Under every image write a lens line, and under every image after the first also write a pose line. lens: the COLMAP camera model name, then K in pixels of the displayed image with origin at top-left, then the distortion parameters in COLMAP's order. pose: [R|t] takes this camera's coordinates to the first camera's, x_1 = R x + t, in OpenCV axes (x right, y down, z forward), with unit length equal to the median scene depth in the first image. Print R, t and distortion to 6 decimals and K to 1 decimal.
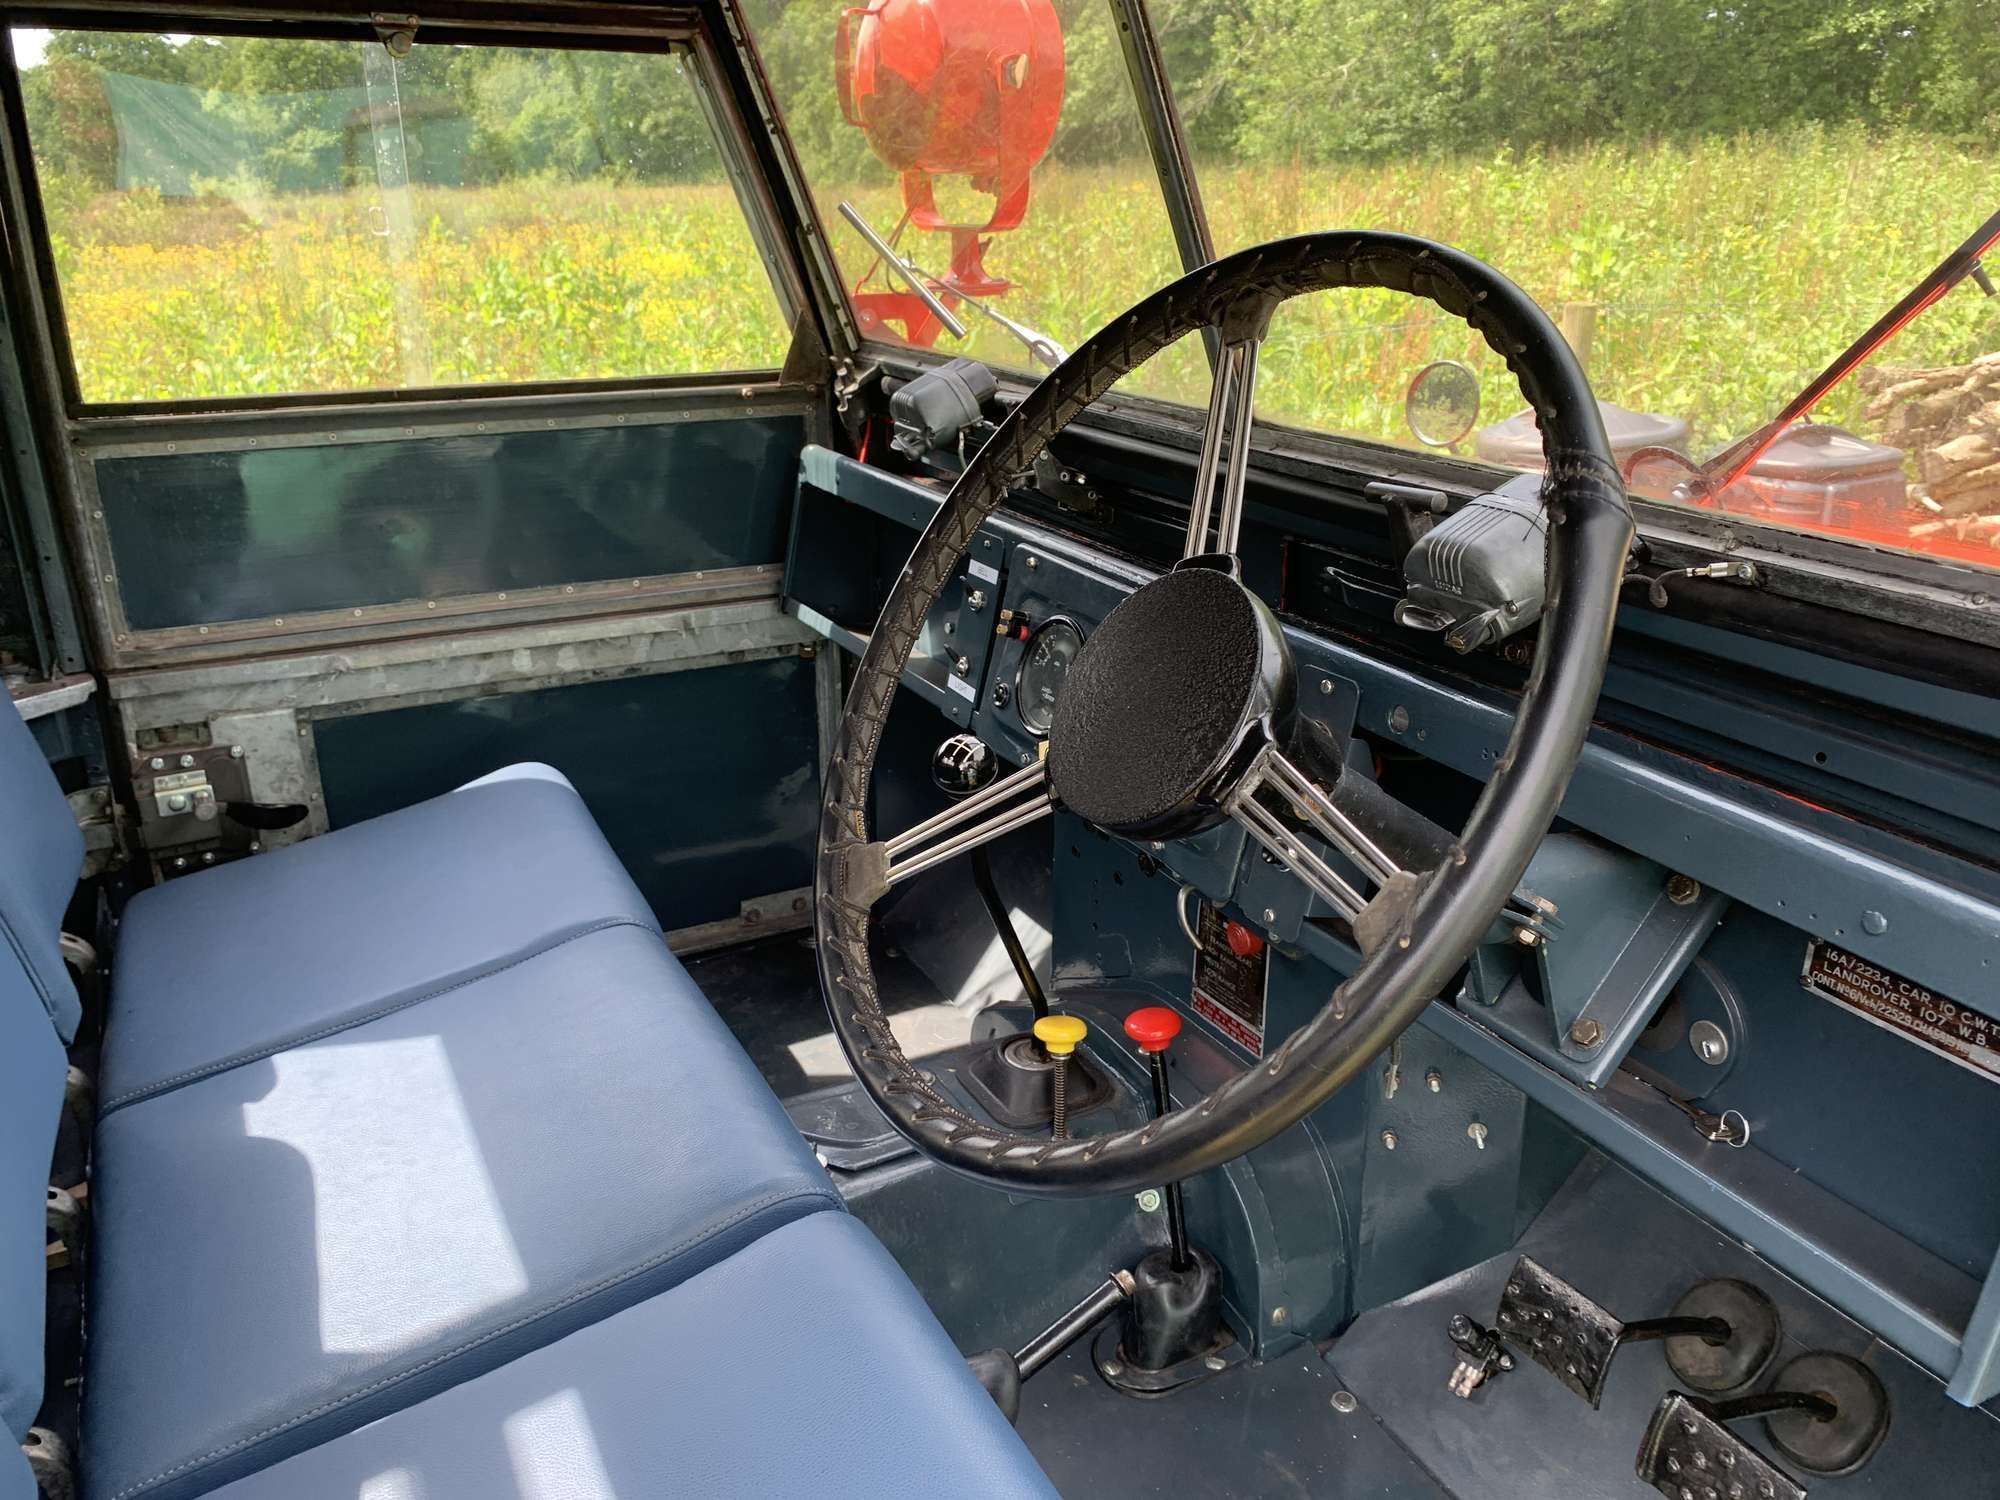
lens RADIAL K [[1503.1, 0, 1001.5], [0, 1503.1, 752.9], [0, 0, 1]] dist [0.019130, -0.025122]
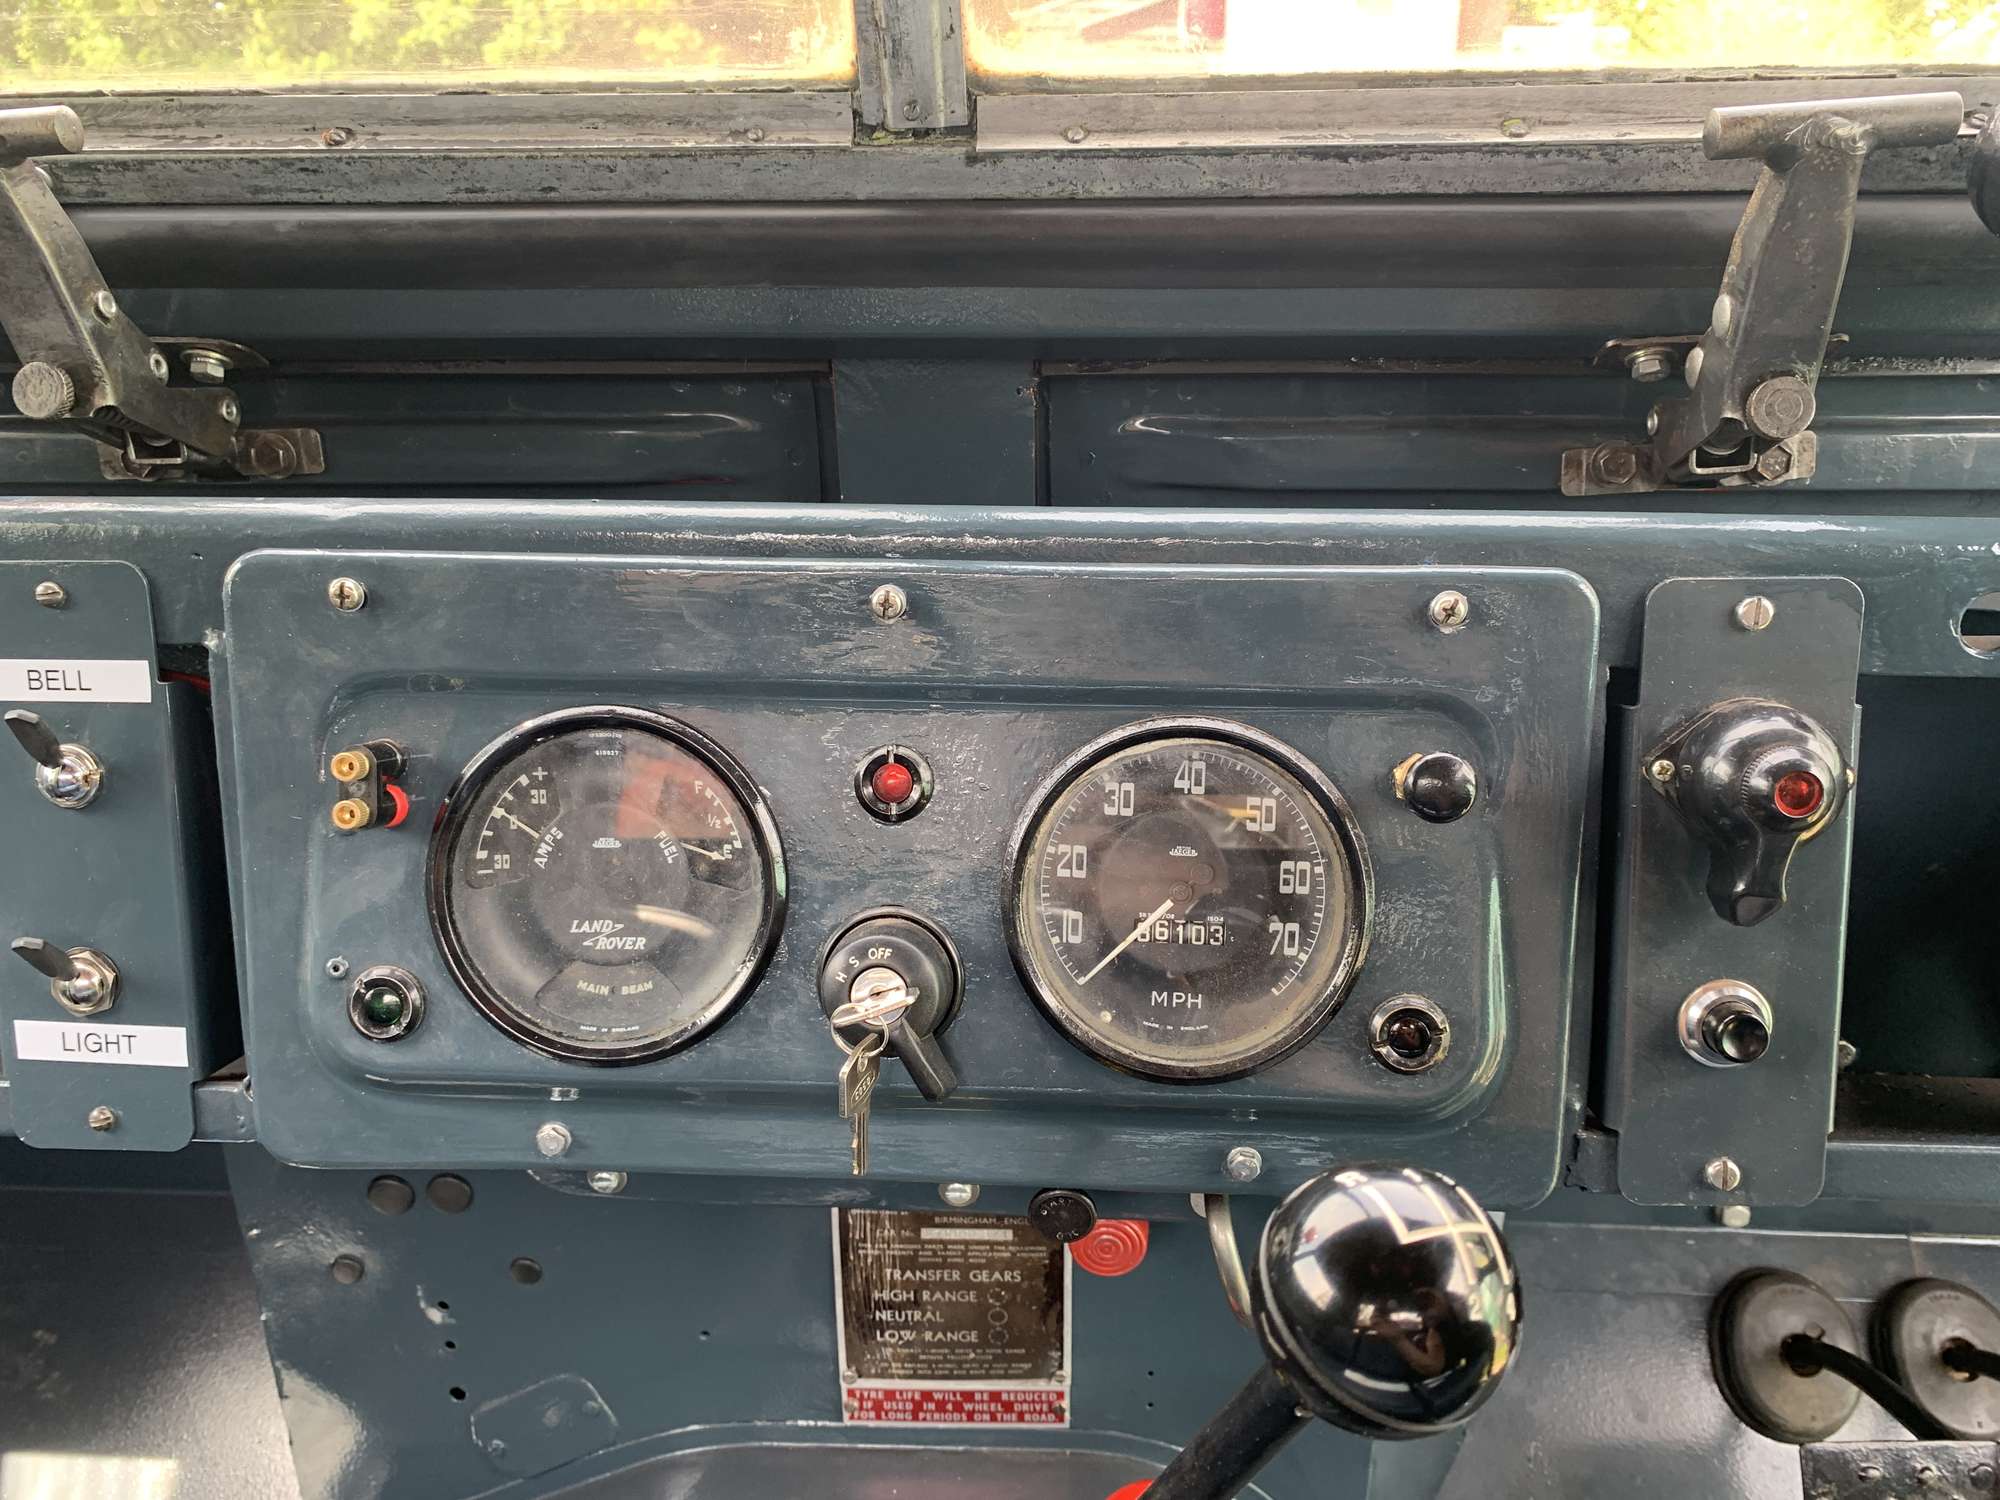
lens RADIAL K [[1503.1, 0, 1000.3], [0, 1503.1, 755.0], [0, 0, 1]] dist [0.019130, -0.025122]
pose [[0.517510, -0.312646, 0.796515, -0.166886], [0.300033, 0.938061, 0.173269, -0.100691], [-0.801352, 0.149312, 0.579260, 0.656427]]
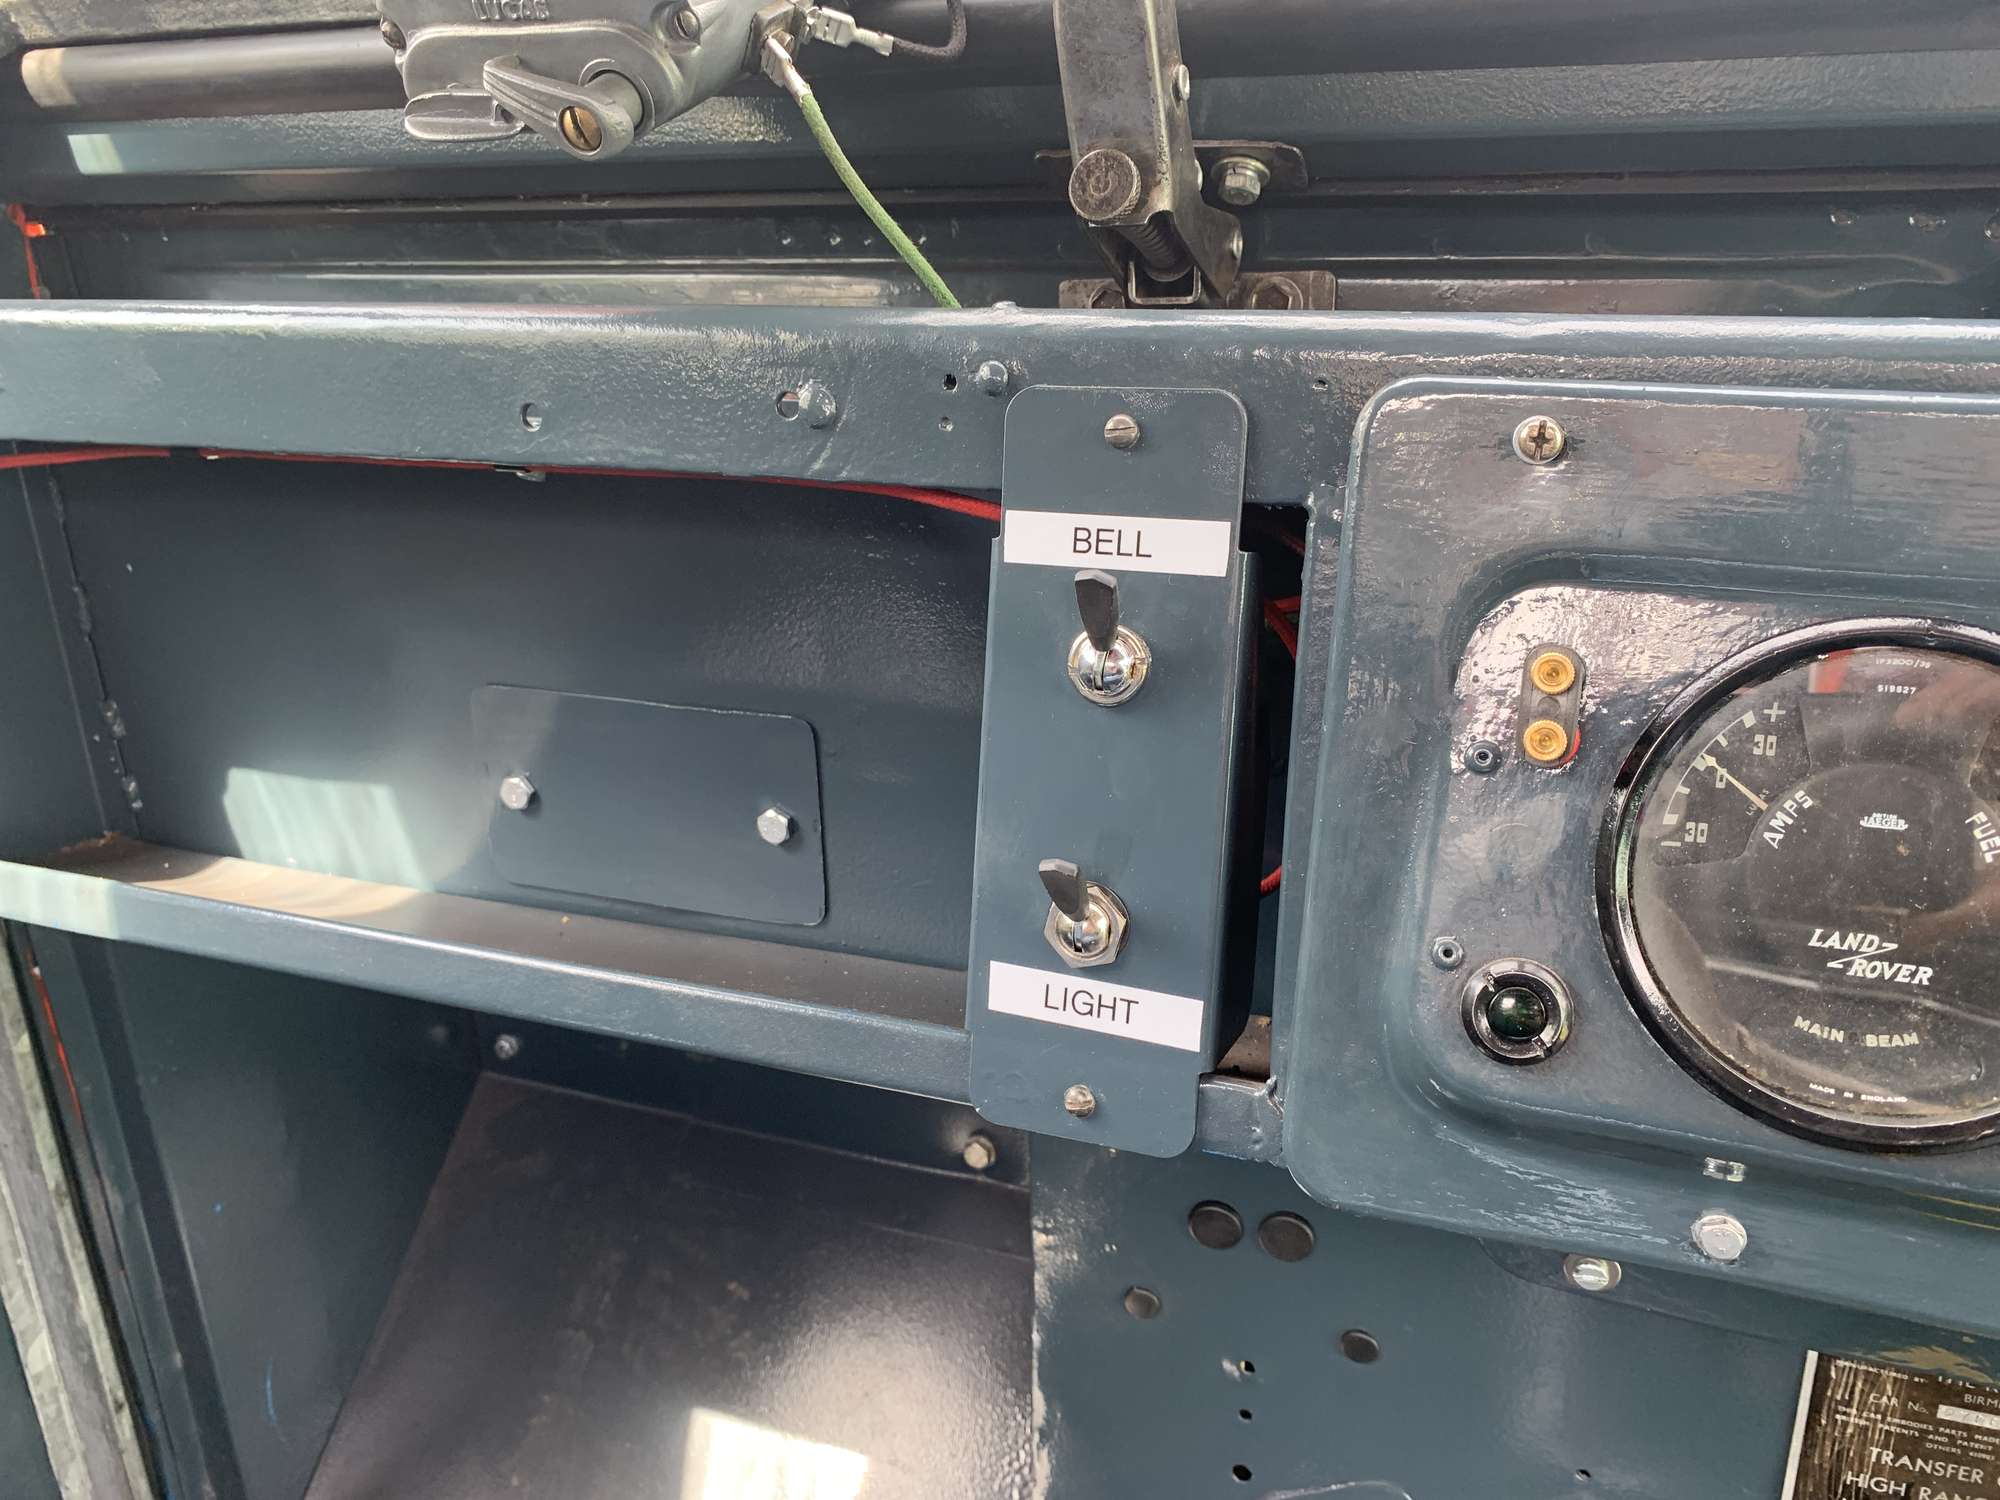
lens RADIAL K [[1503.1, 0, 994.5], [0, 1503.1, 746.3], [0, 0, 1]] dist [0.019130, -0.025122]
pose [[0.745822, -0.235357, 0.623183, -0.190093], [0.241444, 0.967403, 0.076399, -0.110899], [-0.620850, 0.093483, 0.778336, 0.818415]]
